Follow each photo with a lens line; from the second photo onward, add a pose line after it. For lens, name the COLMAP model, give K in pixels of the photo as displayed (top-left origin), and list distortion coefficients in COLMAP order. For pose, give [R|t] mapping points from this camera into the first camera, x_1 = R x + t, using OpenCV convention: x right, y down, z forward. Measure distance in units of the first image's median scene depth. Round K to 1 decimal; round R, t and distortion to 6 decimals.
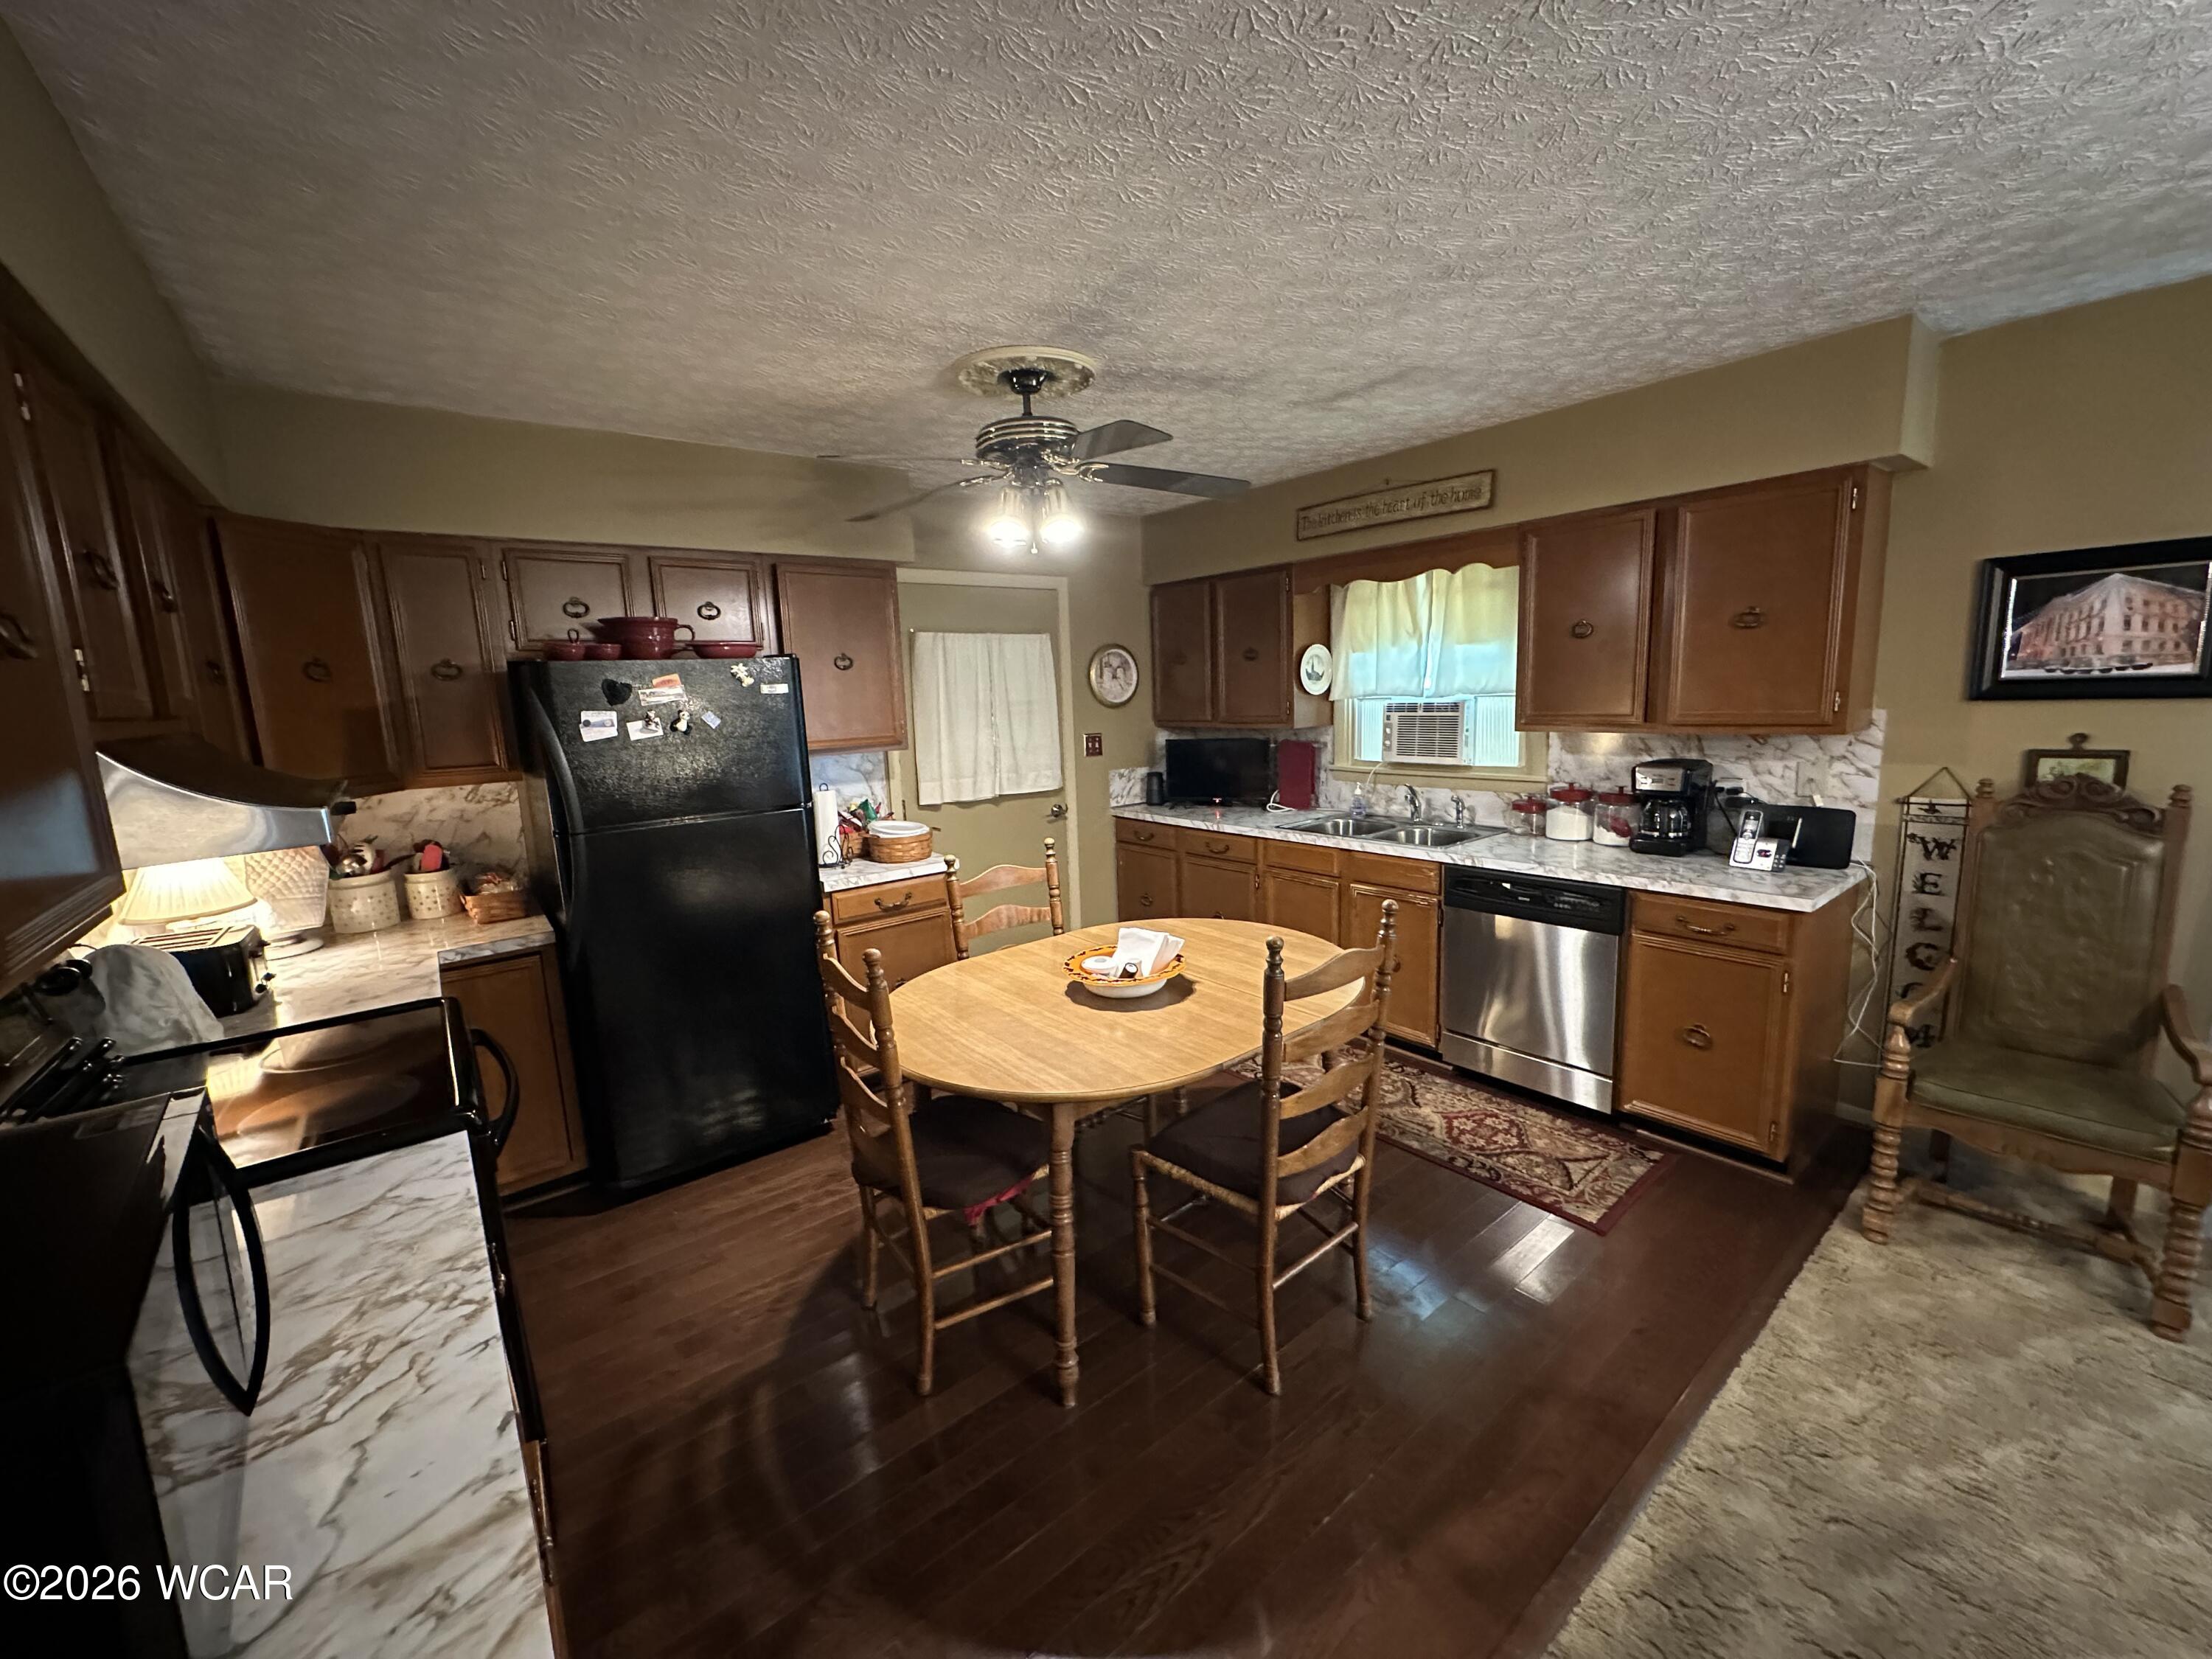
lens RADIAL K [[888.3, 0, 1110.5], [0, 888.3, 830.0], [0, 0, 1]] dist [-0.000955, 0.000203]
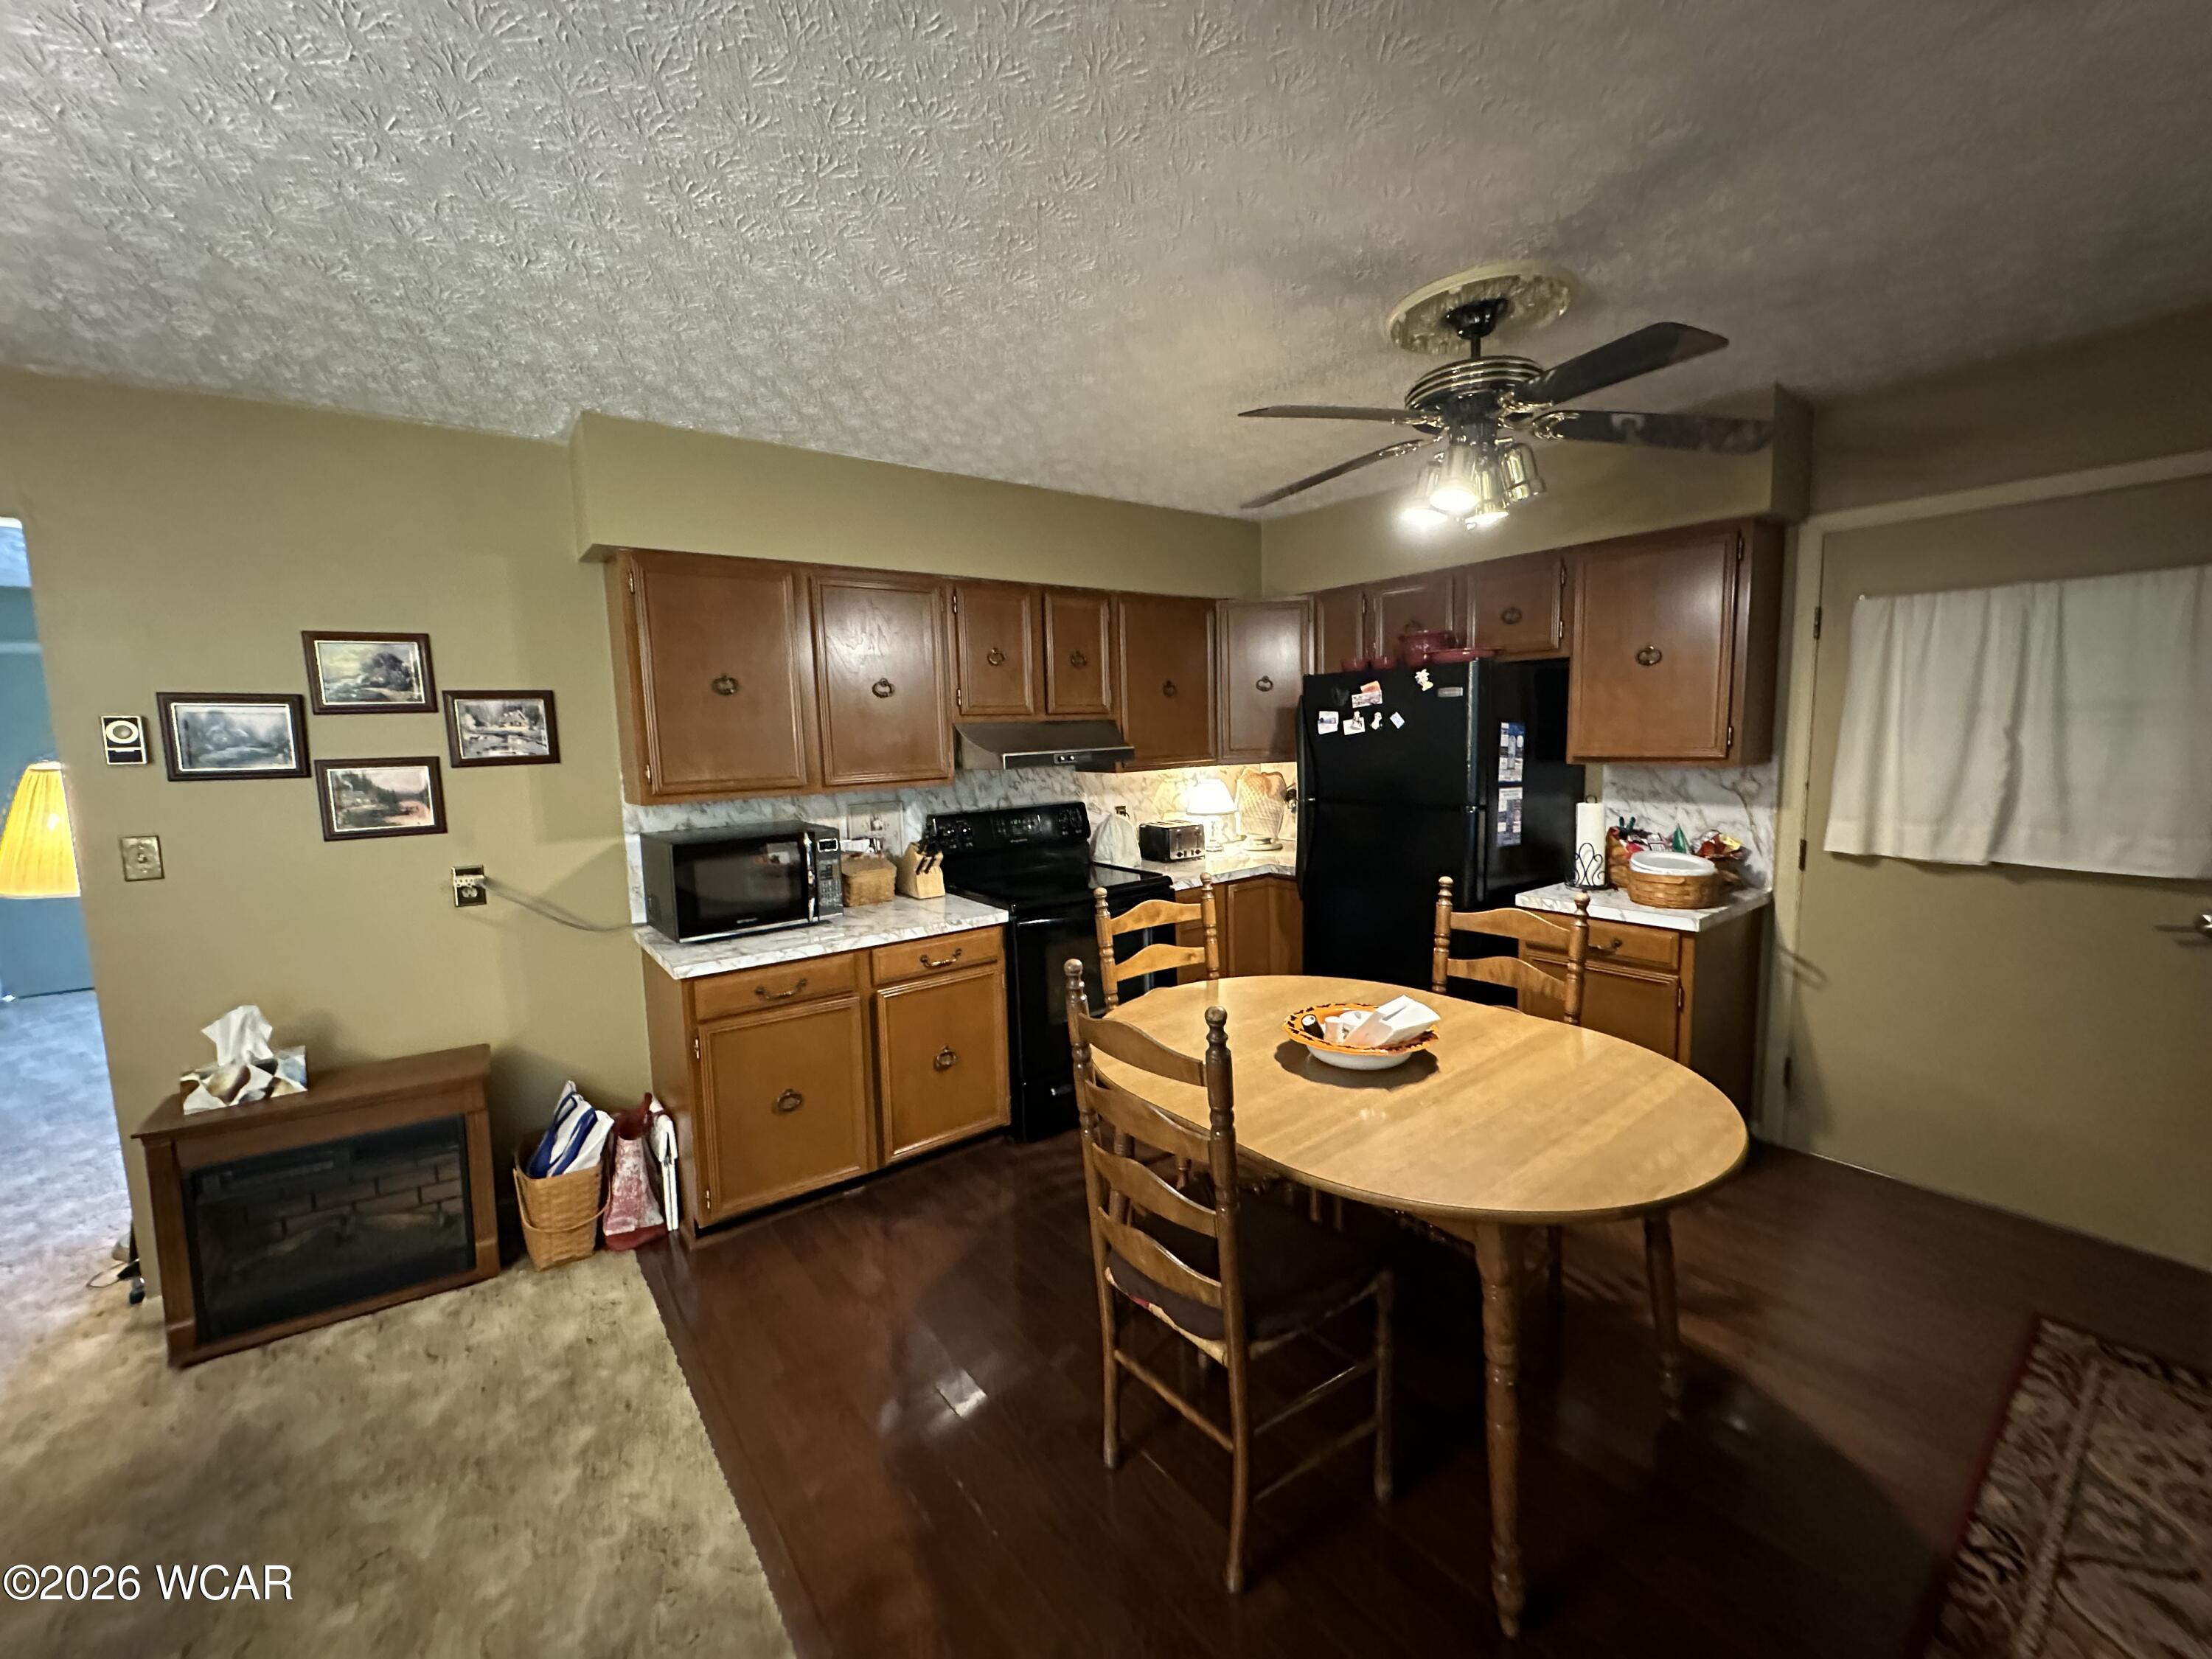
lens RADIAL K [[888.3, 0, 1110.5], [0, 888.3, 830.0], [0, 0, 1]] dist [-0.000955, 0.000203]
pose [[-0.020078, 0.152560, -0.988090, 0.748598], [-0.130239, 0.979469, 0.153875, -0.119515], [0.991279, 0.131777, 0.000204, 0.682340]]
